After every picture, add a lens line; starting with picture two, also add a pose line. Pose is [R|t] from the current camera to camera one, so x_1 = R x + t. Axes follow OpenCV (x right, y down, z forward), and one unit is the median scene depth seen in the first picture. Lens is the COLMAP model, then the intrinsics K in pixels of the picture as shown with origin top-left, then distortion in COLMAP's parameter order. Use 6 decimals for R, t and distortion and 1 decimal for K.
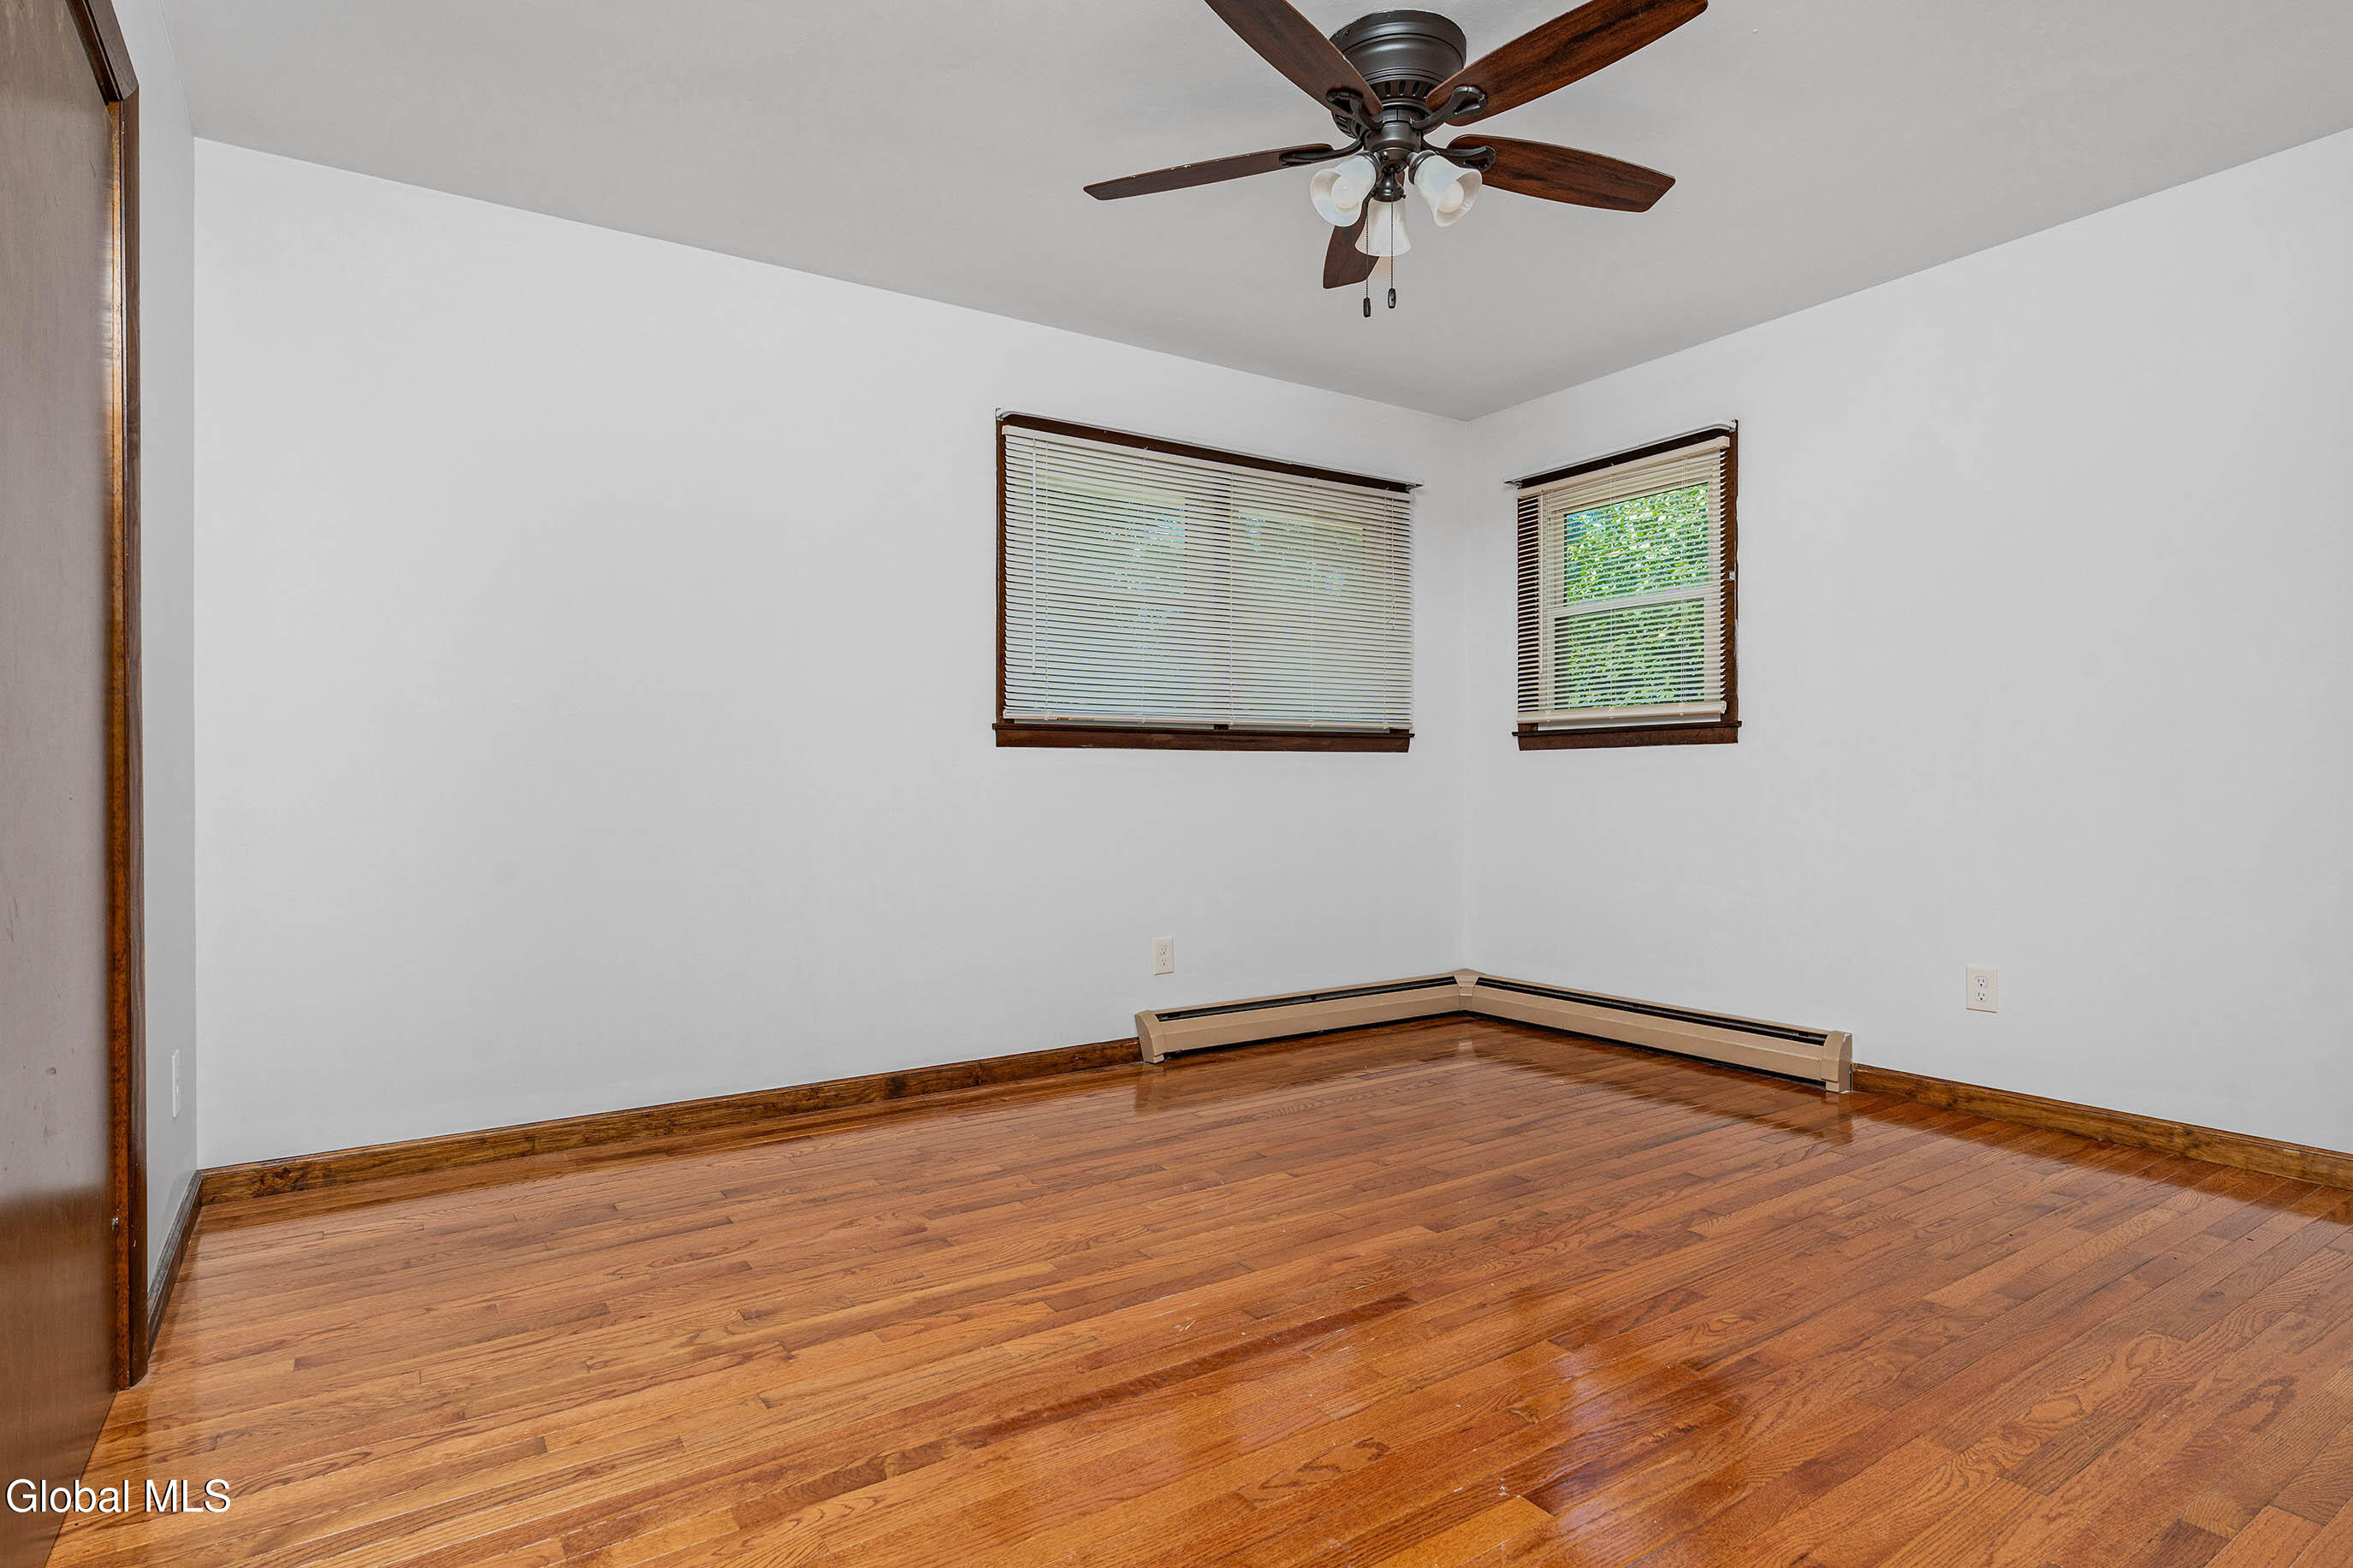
lens RADIAL K [[1224.2, 0, 1176.5], [0, 1224.2, 784.0], [0, 0, 1]] dist [-0.019187, 0.013850]
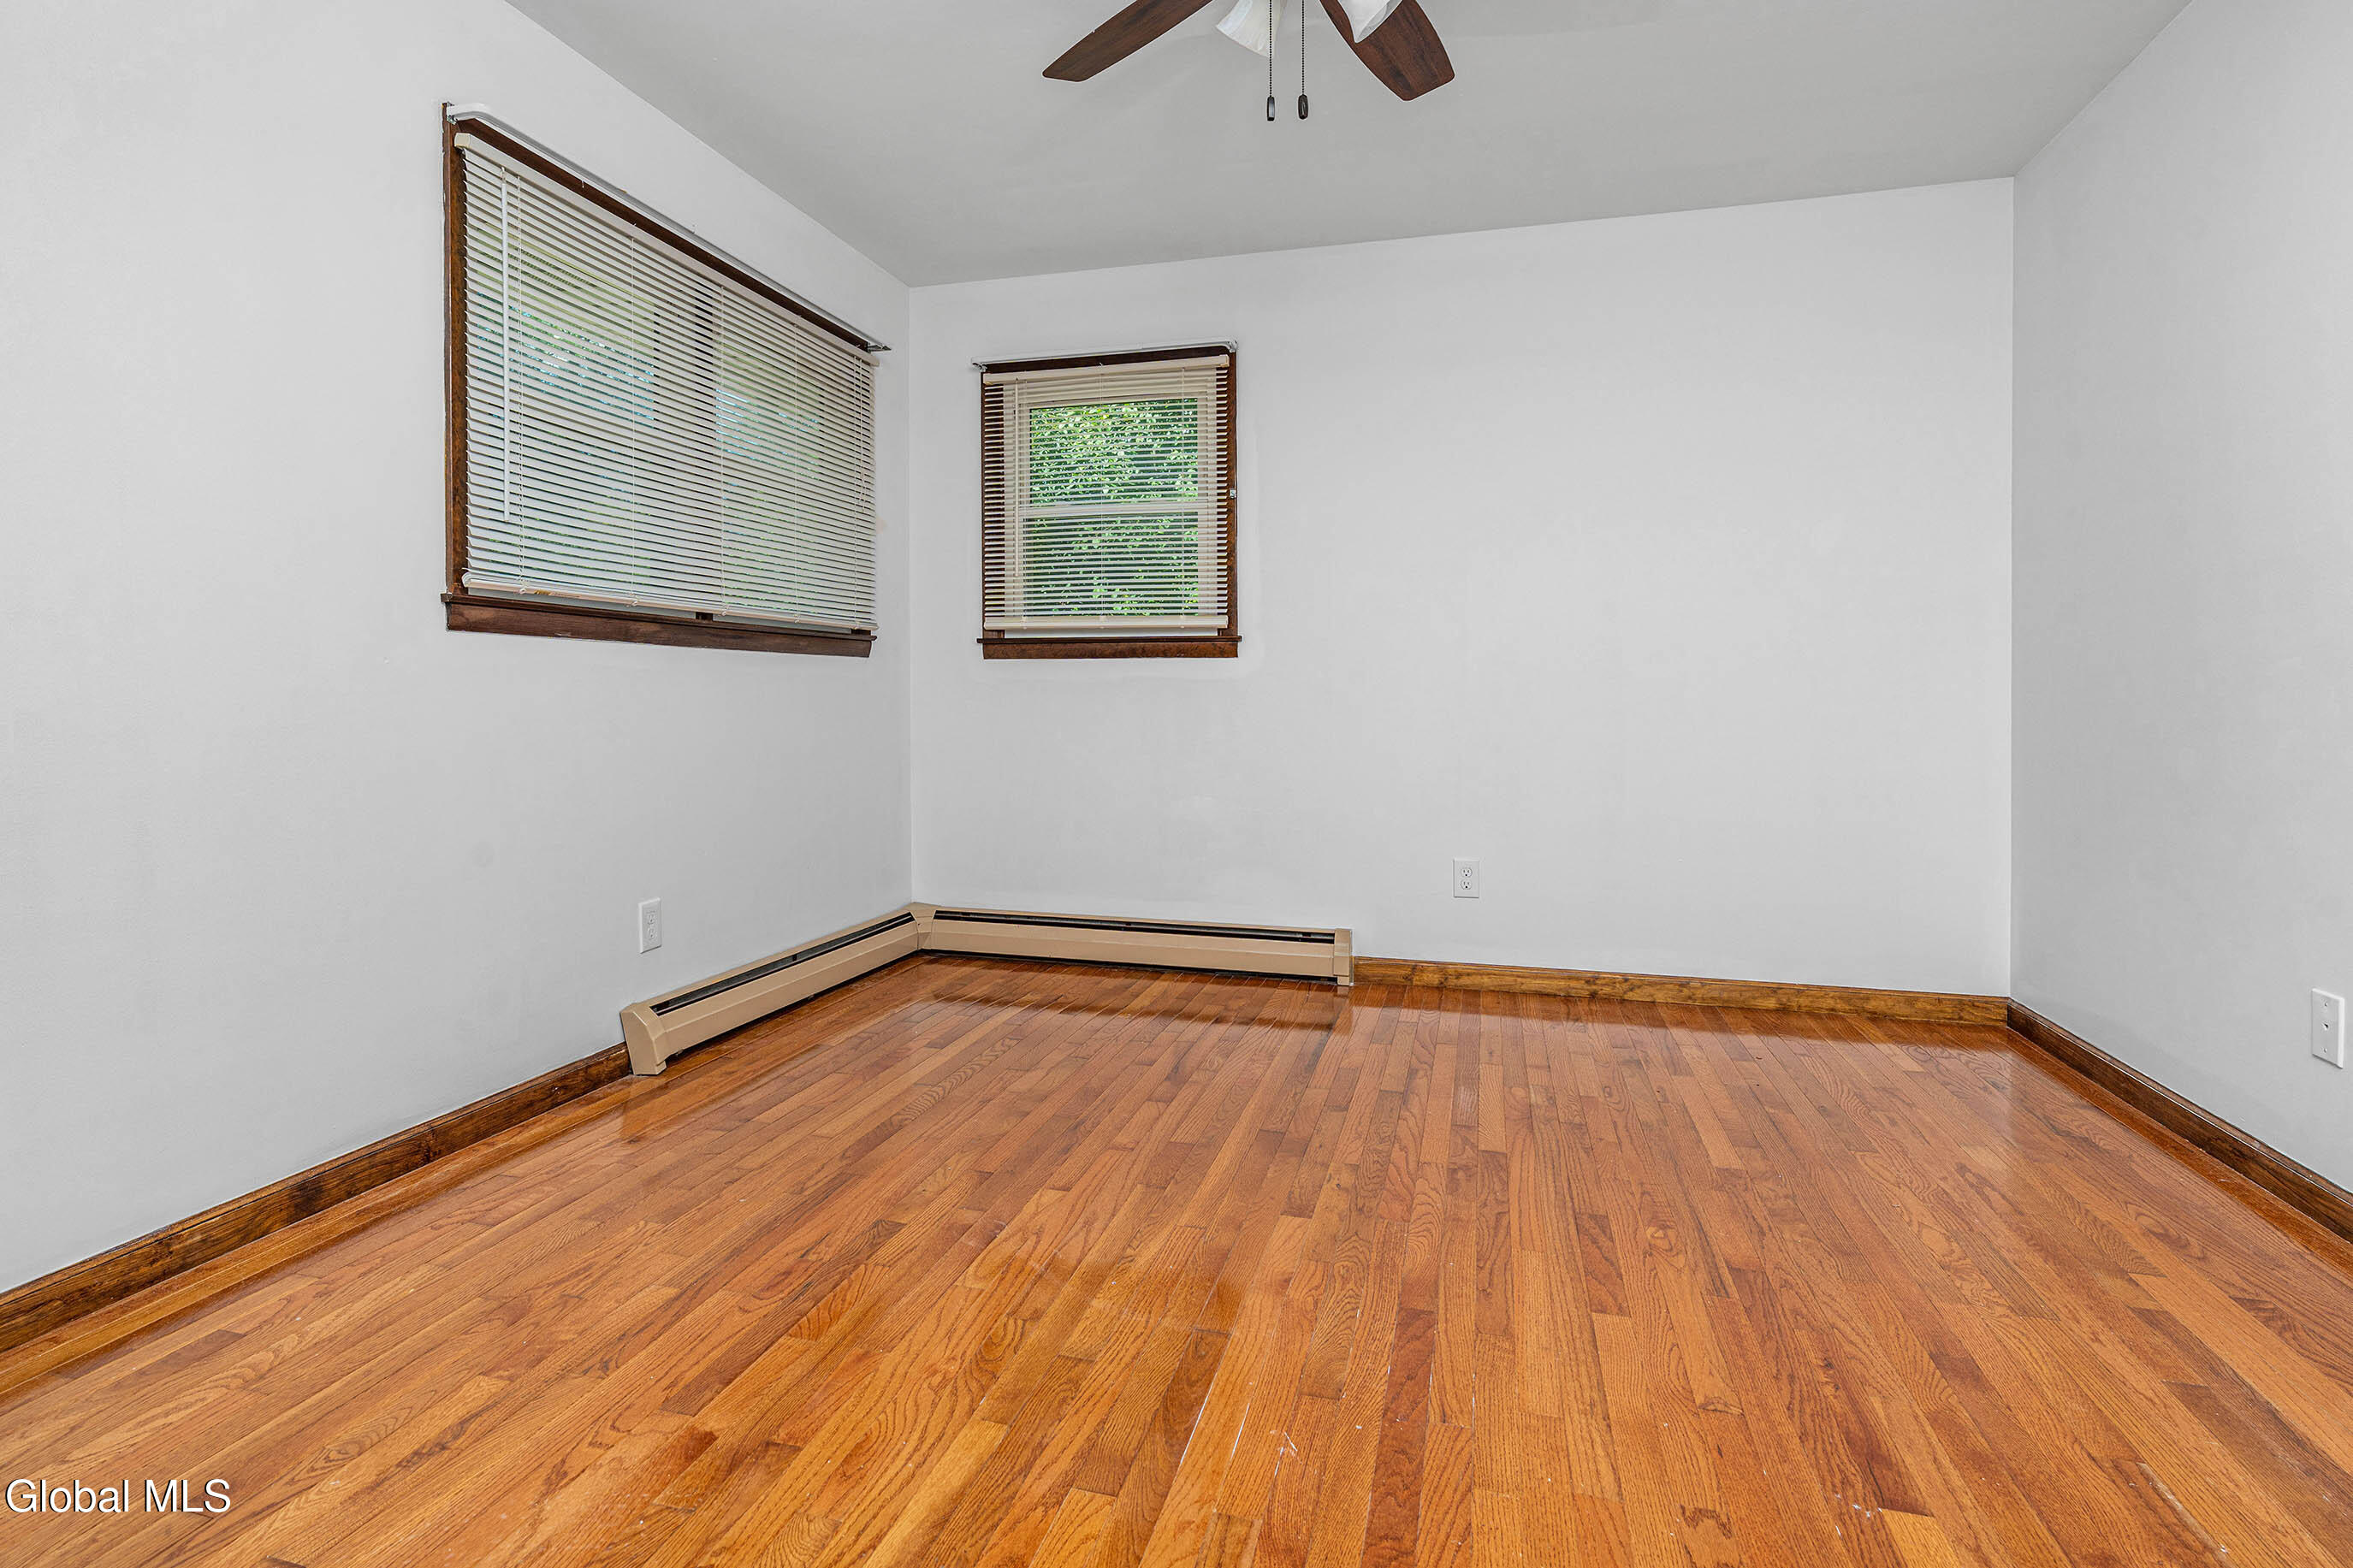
lens RADIAL K [[1235.2, 0, 1114.0], [0, 1235.2, 706.0], [0, 0, 1]] dist [-0.004171, 0.001025]
pose [[0.771801, 0.003512, 0.635855, -0.289103], [-0.008464, 0.999953, 0.004750, 0.003272], [-0.635808, -0.009048, 0.771794, 0.274340]]
